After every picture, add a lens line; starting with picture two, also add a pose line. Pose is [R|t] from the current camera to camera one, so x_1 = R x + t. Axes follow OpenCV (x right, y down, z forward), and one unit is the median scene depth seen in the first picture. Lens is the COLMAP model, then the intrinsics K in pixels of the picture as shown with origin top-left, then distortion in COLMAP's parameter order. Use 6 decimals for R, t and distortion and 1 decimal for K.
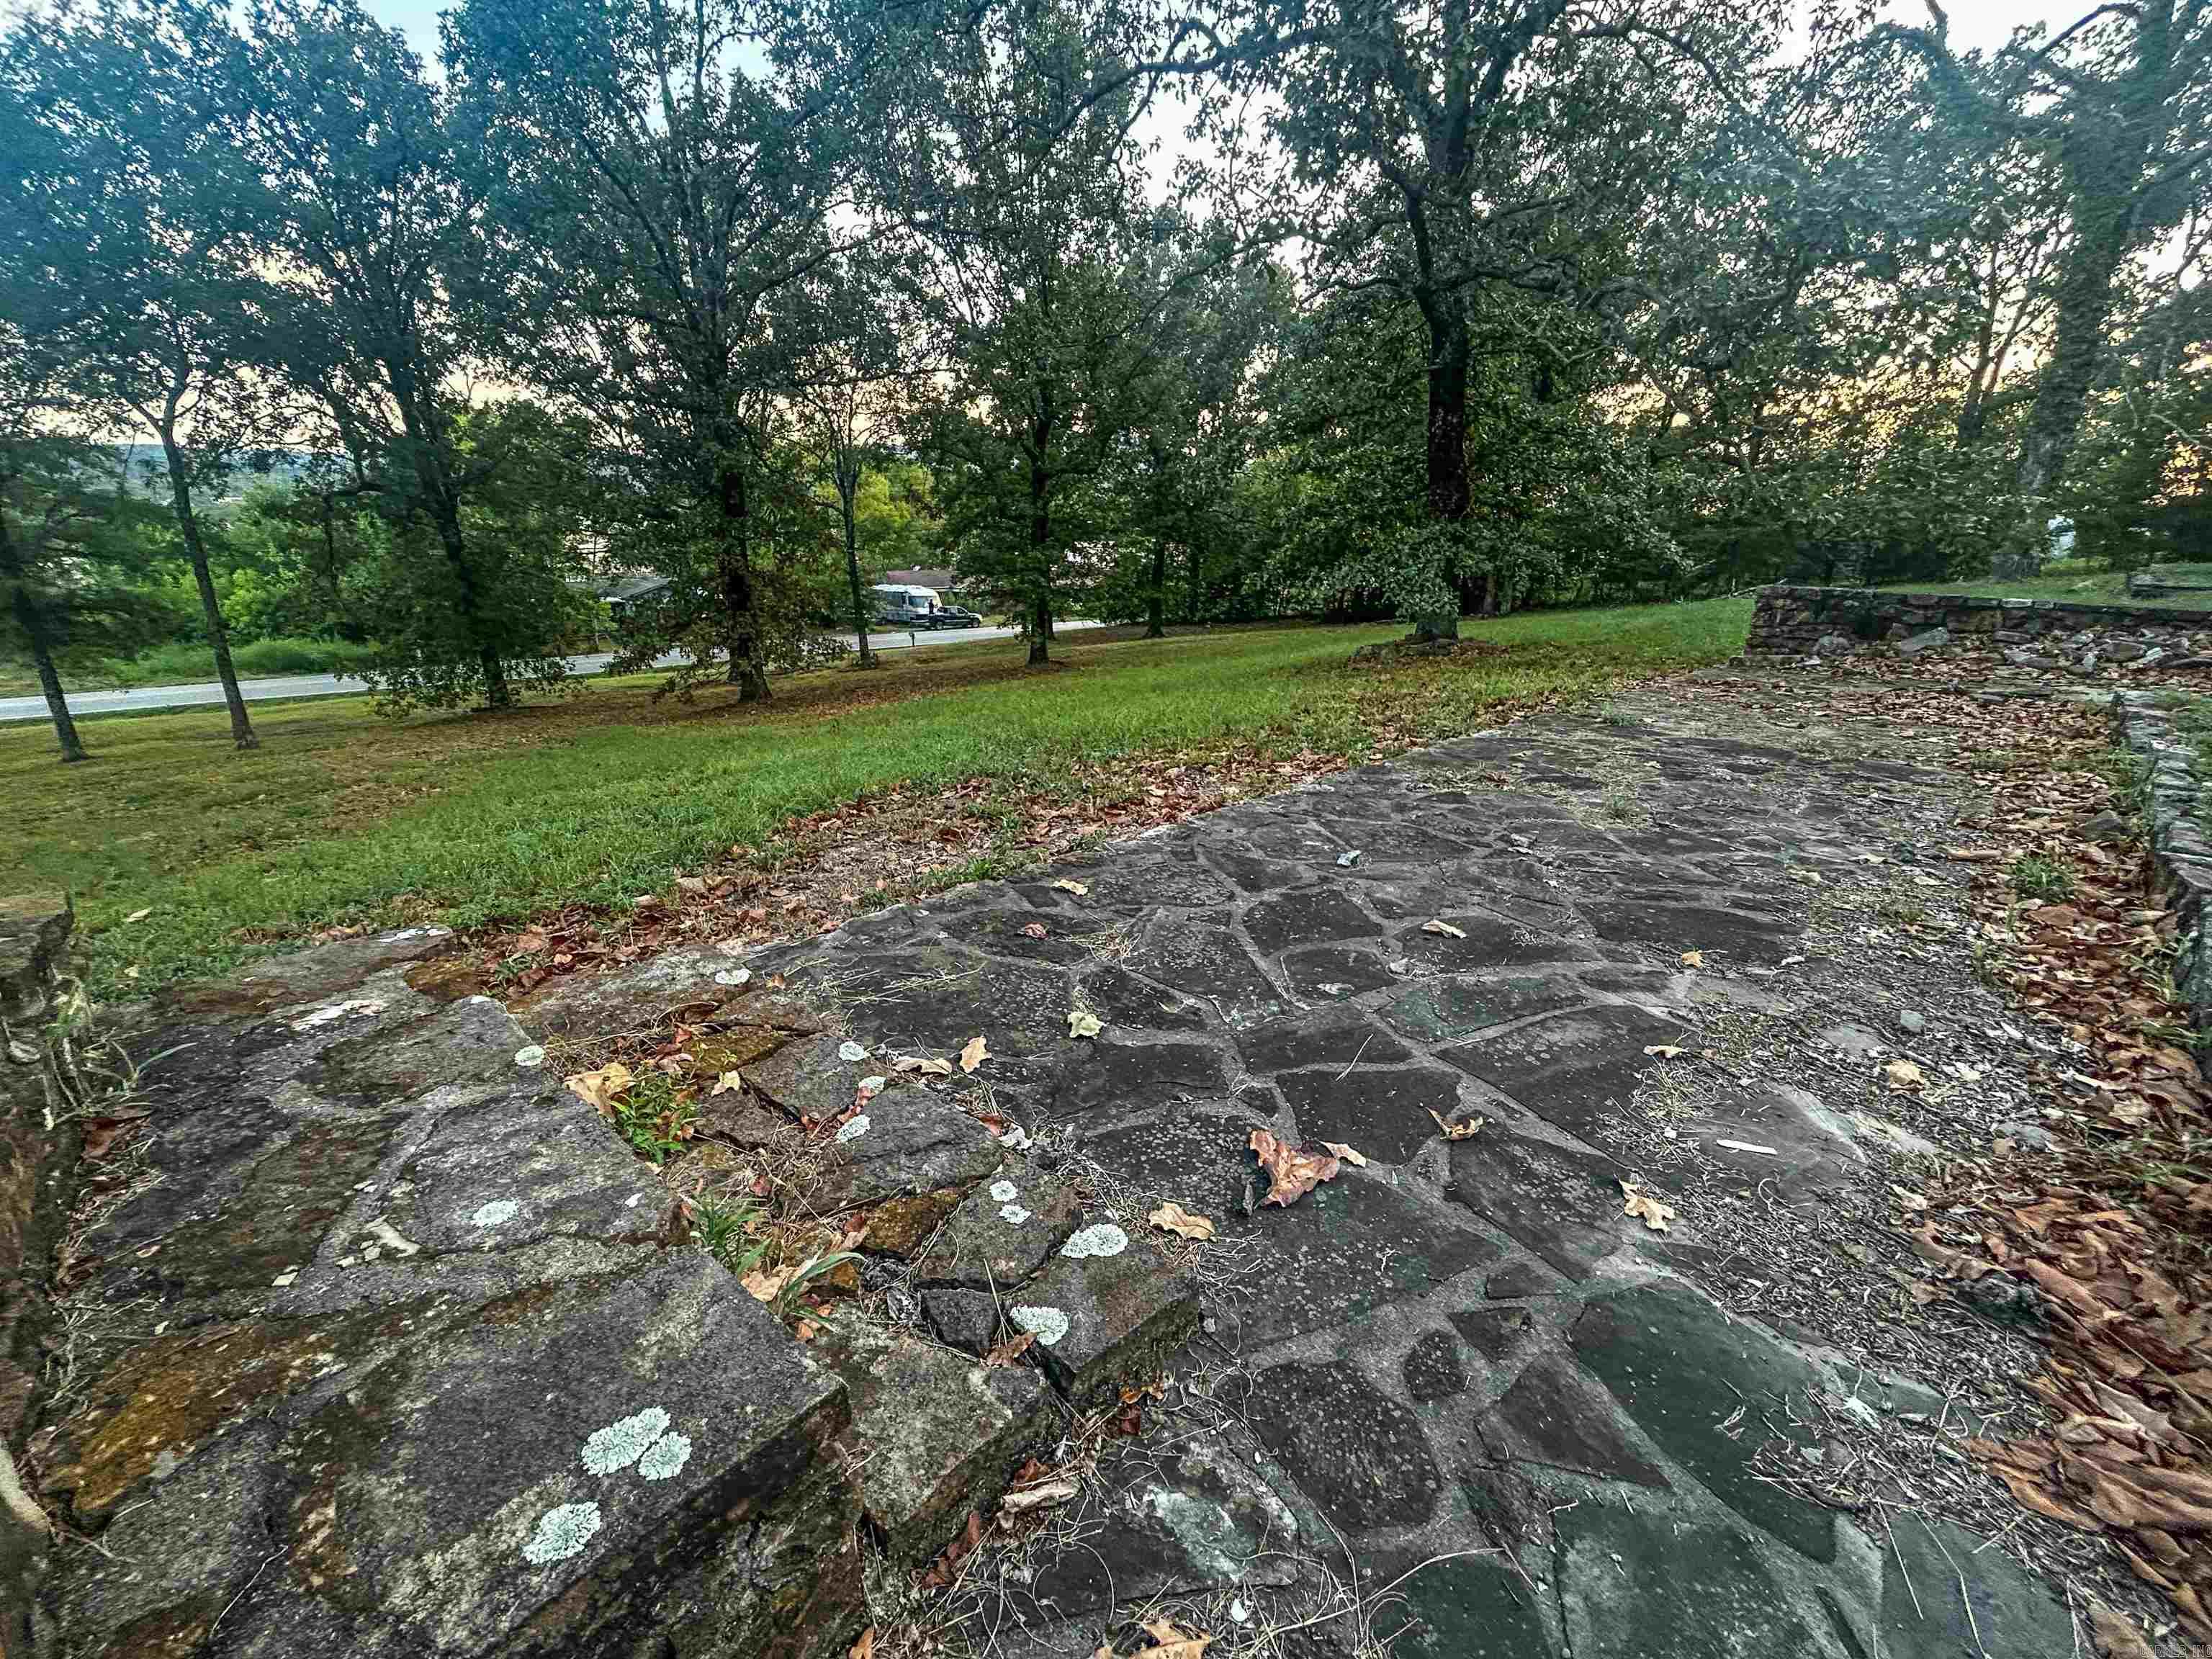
lens RADIAL K [[895.3, 0, 1113.9], [0, 895.3, 818.2], [0, 0, 1]] dist [-0.002614, 0.001075]
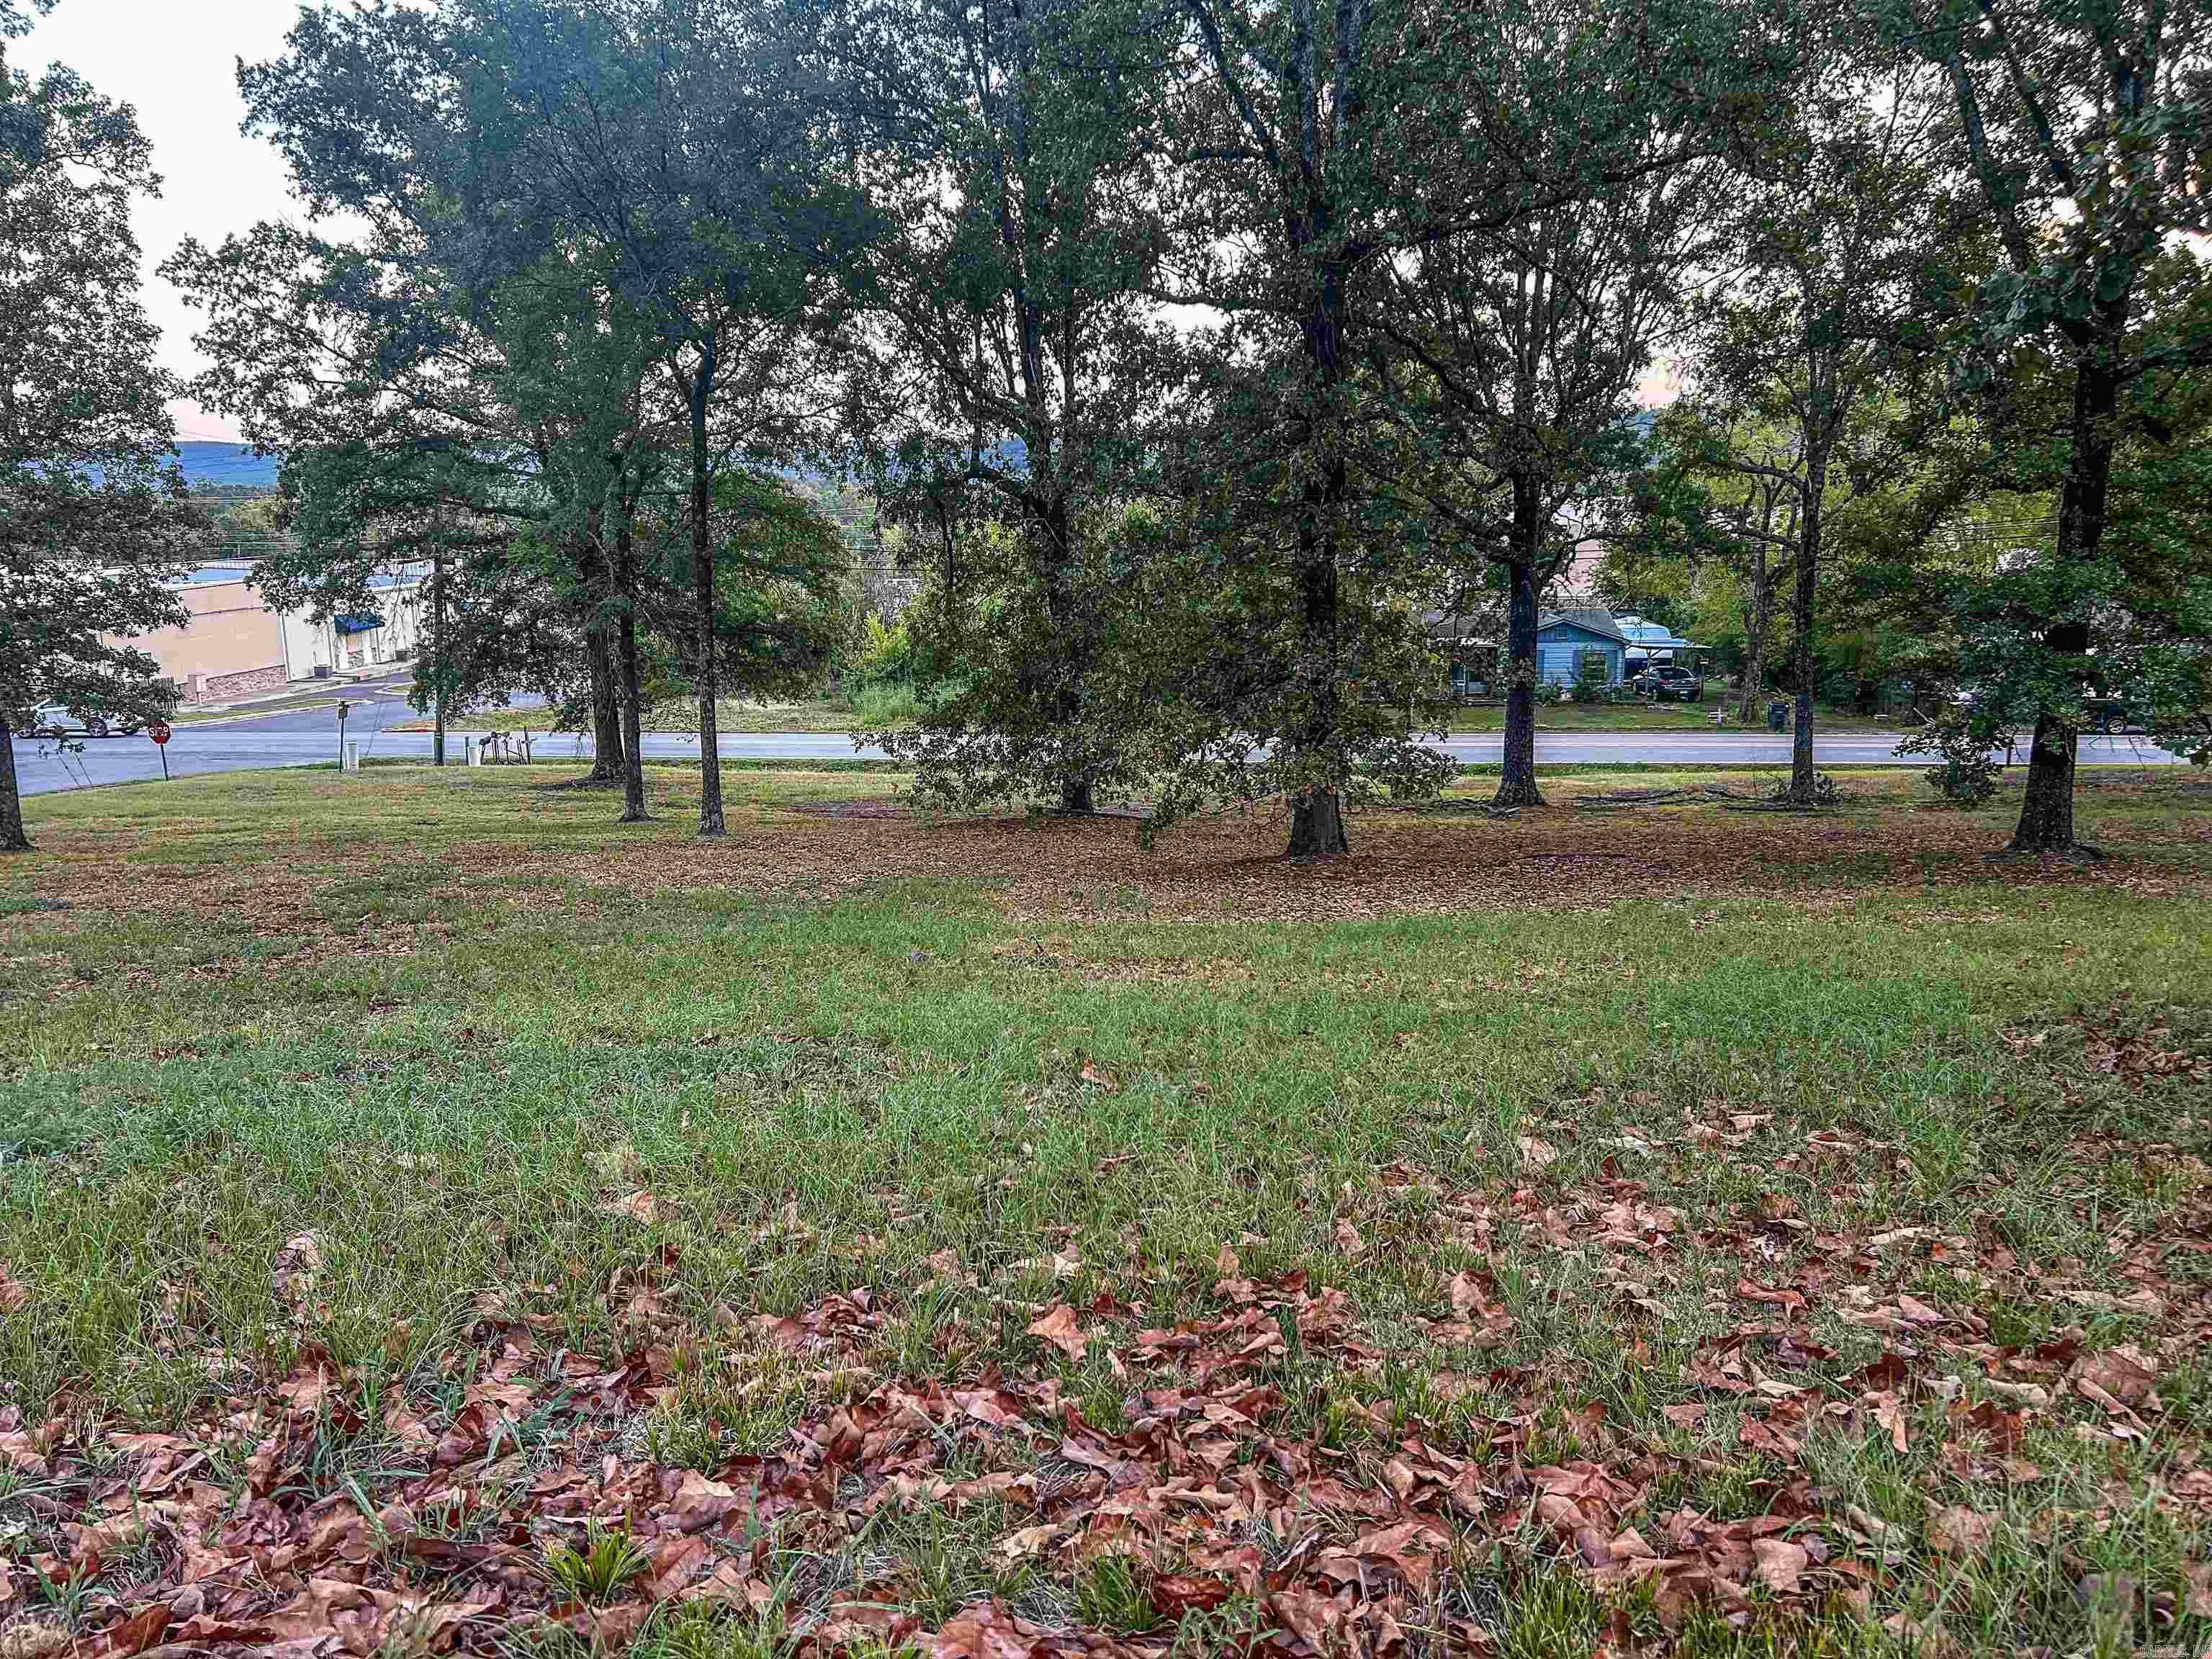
lens RADIAL K [[1654.0, 0, 1110.6], [0, 1654.0, 844.0], [0, 0, 1]] dist [0.047515, -0.045088]
pose [[0.697209, 0.122348, -0.706351, 0.156066], [-0.207203, 0.977665, -0.035179, -0.068799], [0.686271, 0.170885, 0.706987, 0.219339]]
